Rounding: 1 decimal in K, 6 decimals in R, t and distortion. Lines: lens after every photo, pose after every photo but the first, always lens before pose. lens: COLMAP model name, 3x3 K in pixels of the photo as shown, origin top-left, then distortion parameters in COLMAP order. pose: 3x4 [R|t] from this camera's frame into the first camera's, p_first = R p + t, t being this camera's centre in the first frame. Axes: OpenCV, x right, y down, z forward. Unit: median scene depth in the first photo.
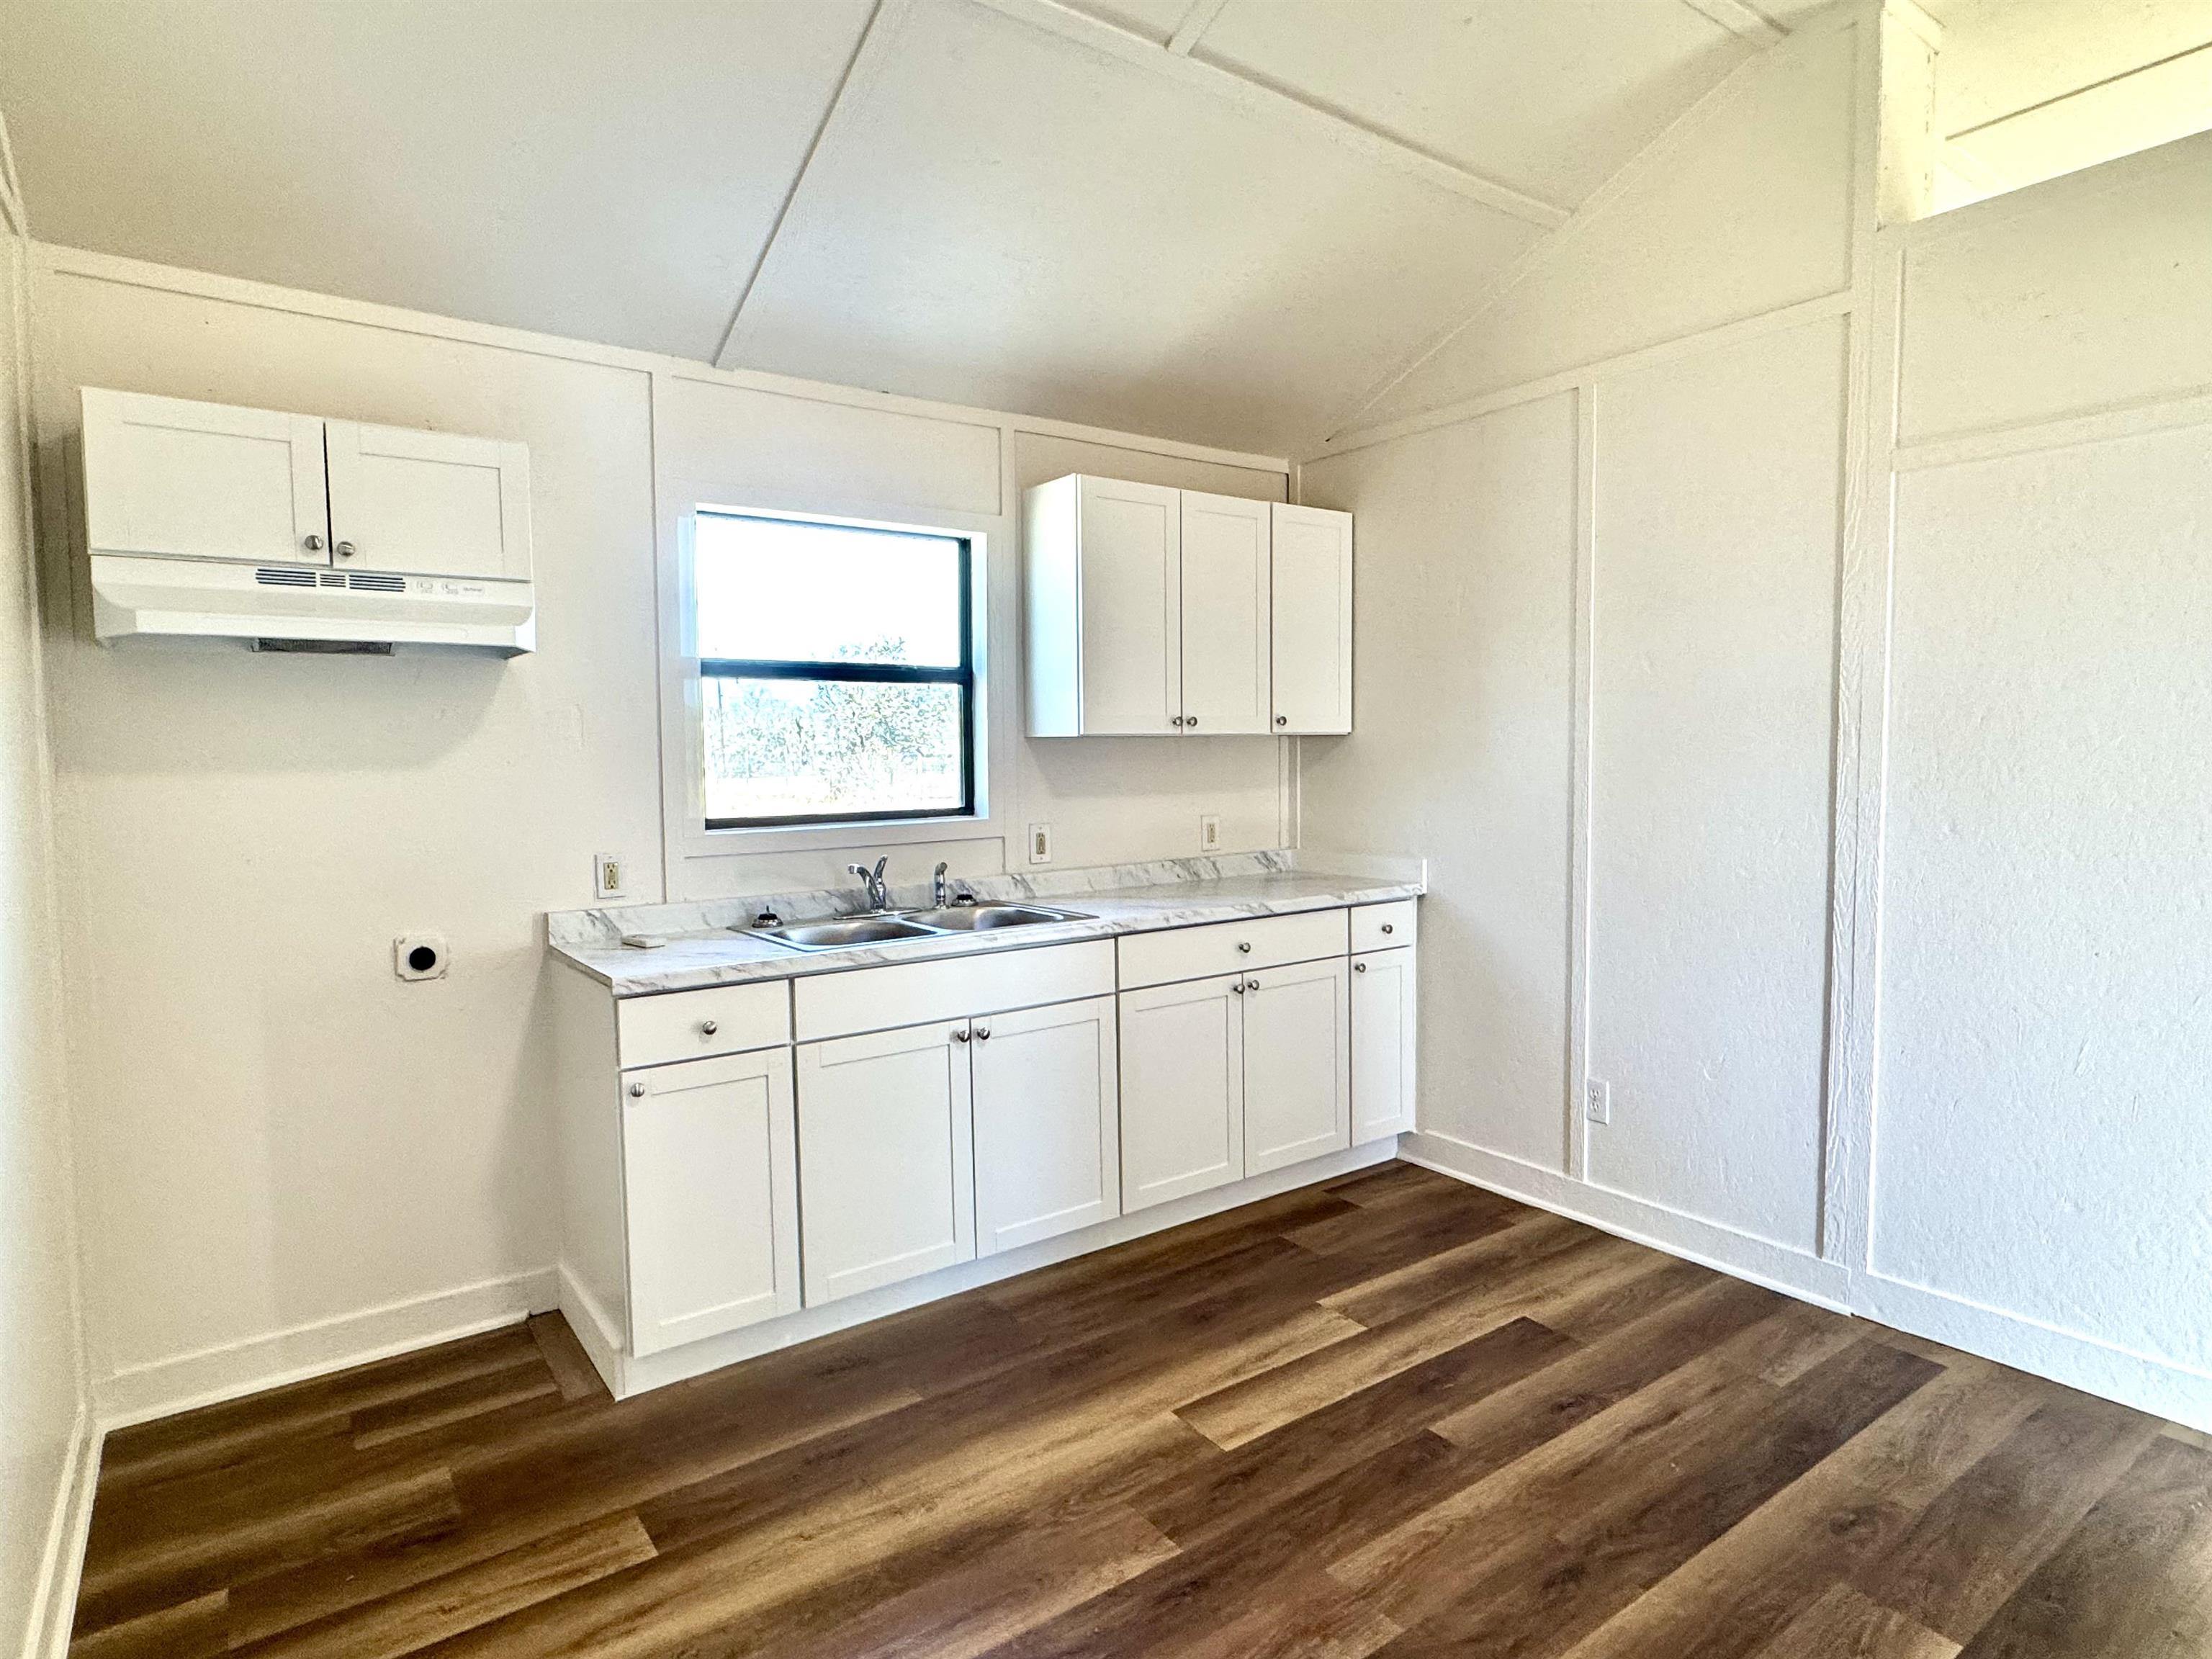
lens RADIAL K [[1216.7, 0, 1102.6], [0, 1216.7, 821.1], [0, 0, 1]] dist [-0.003876, 0.002278]
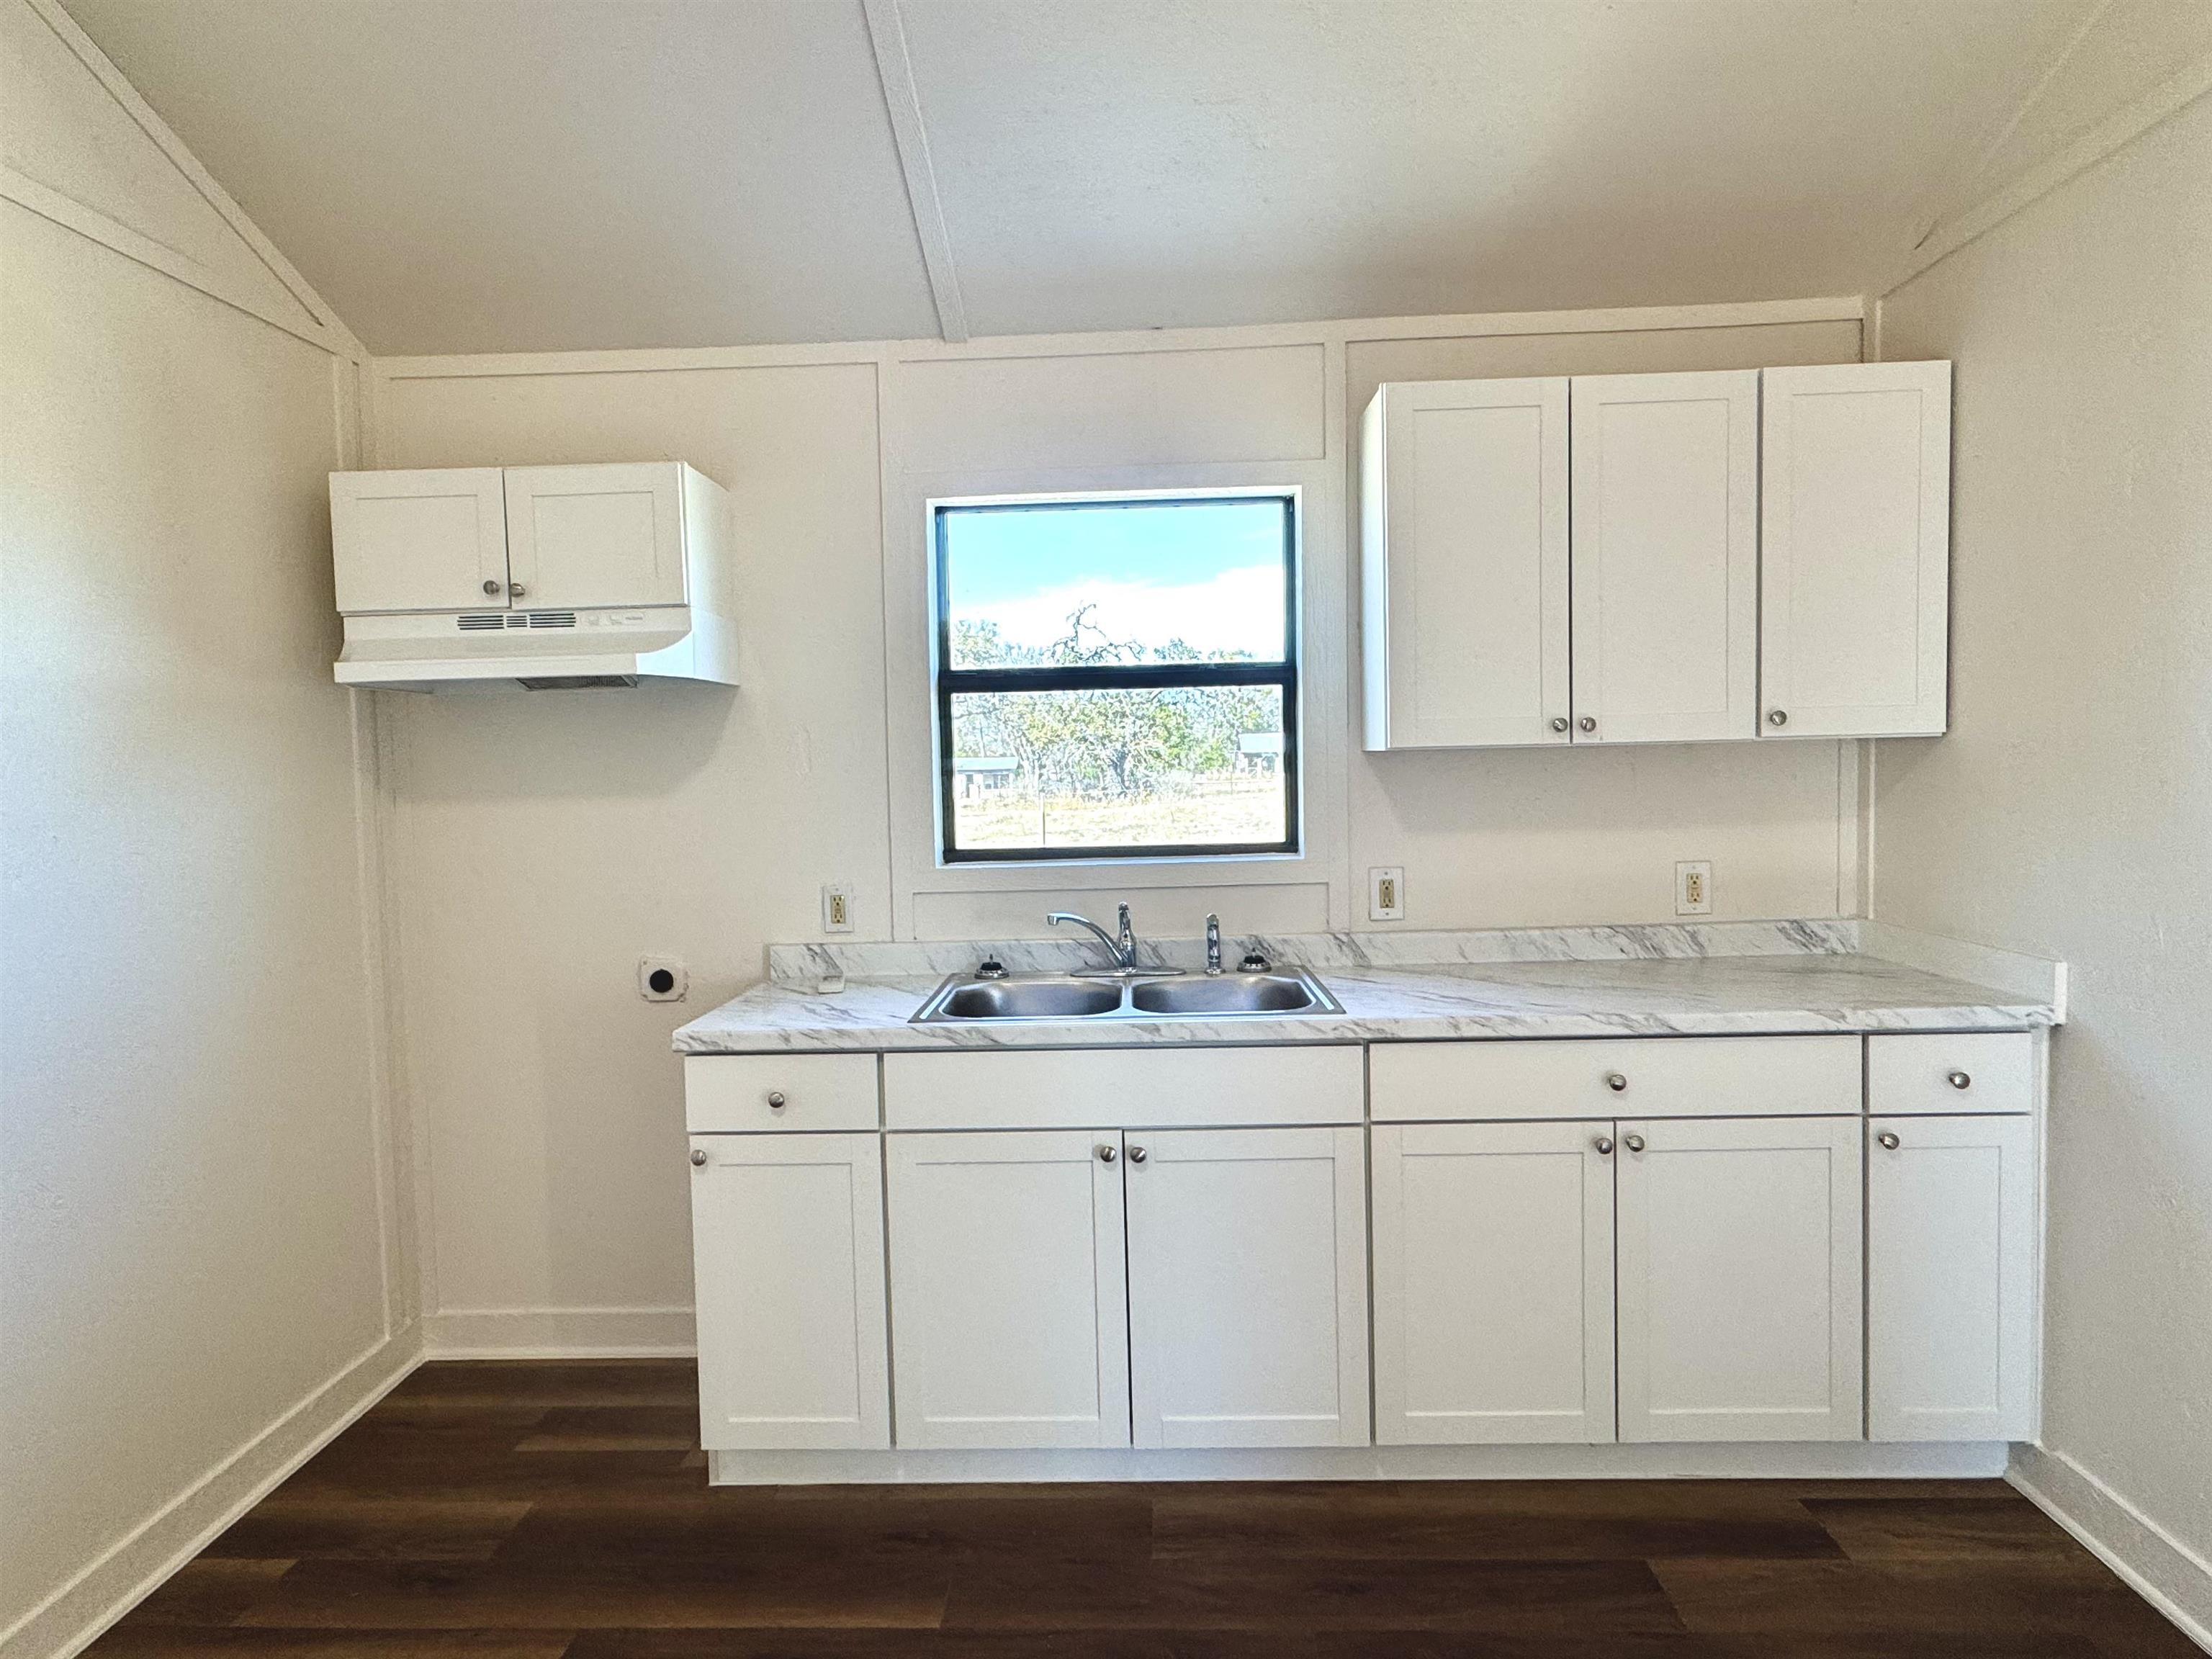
lens RADIAL K [[1217.8, 0, 1095.5], [0, 1217.8, 820.6], [0, 0, 1]] dist [-0.002139, 0.001642]
pose [[0.788918, 0.023101, -0.614064, 0.313654], [-0.021245, 0.999721, 0.010316, -0.035732], [0.614131, 0.004908, 0.789189, 0.361764]]
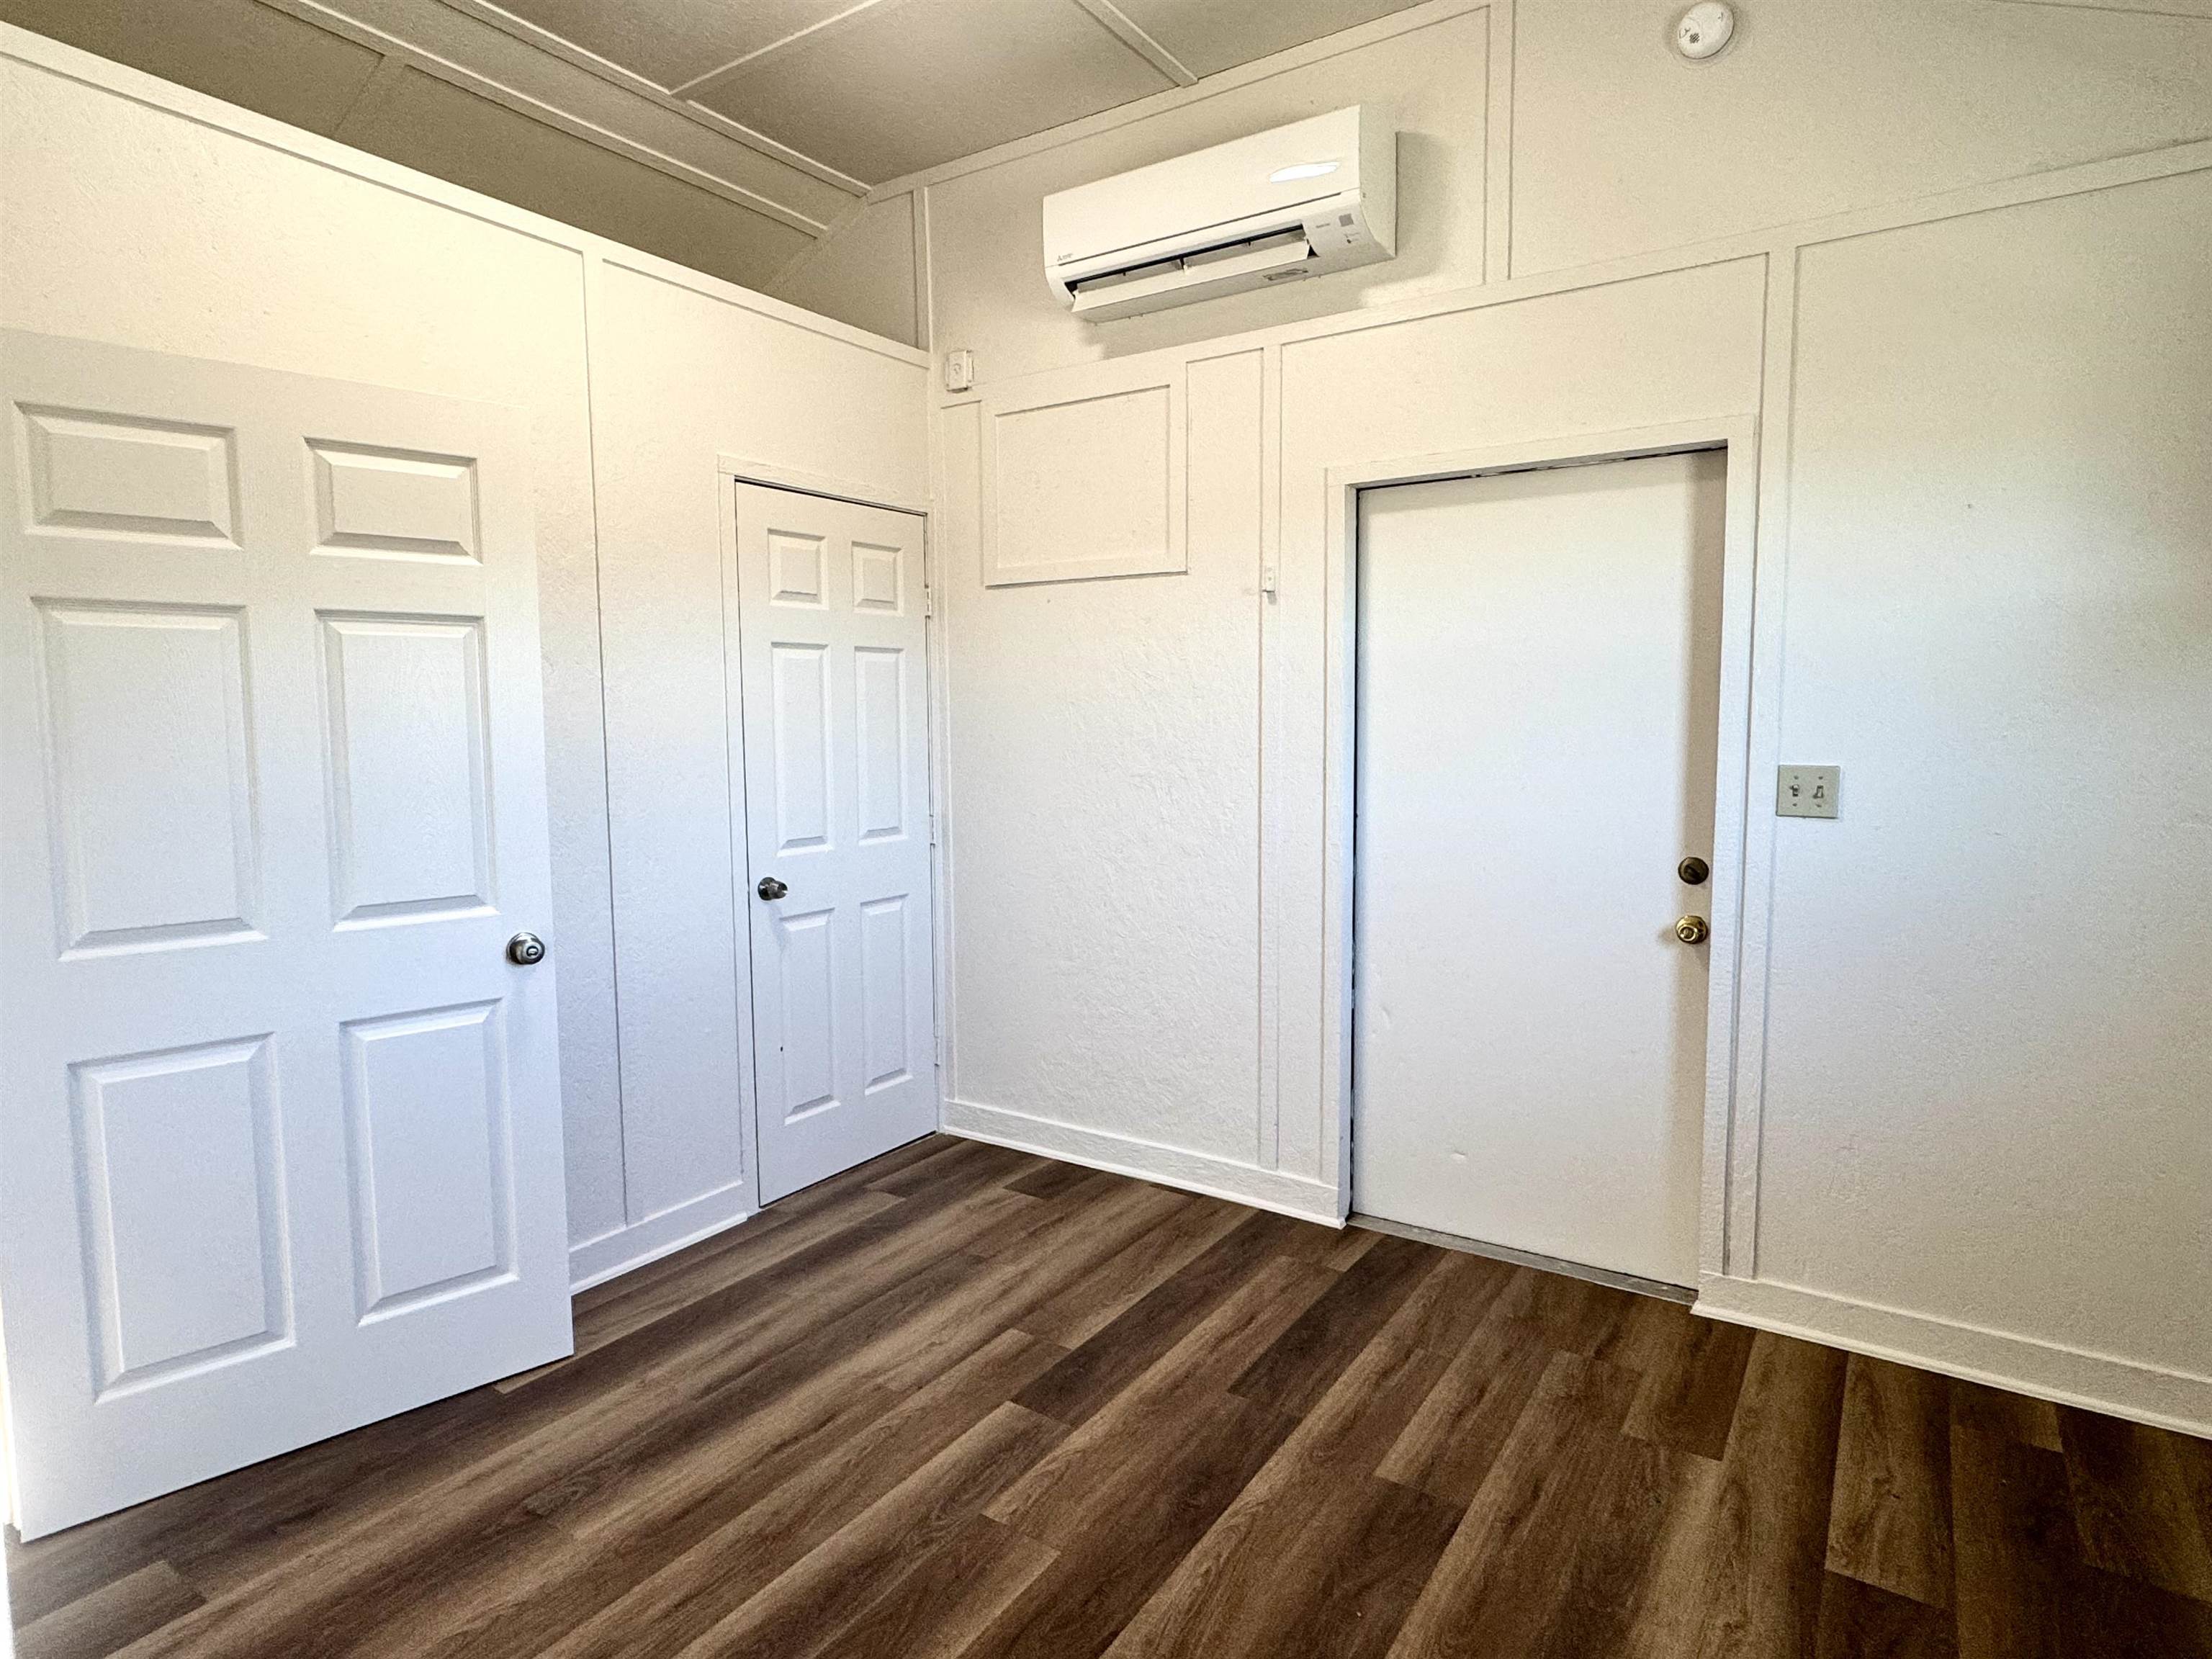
lens RADIAL K [[1215.3, 0, 1108.1], [0, 1215.3, 816.0], [0, 0, 1]] dist [0.002758, 0.001421]
pose [[-0.933988, 0.050720, -0.353685, 0.297721], [-0.003933, 0.988354, 0.152119, -0.074254], [0.357282, 0.143468, -0.922912, 1.034044]]
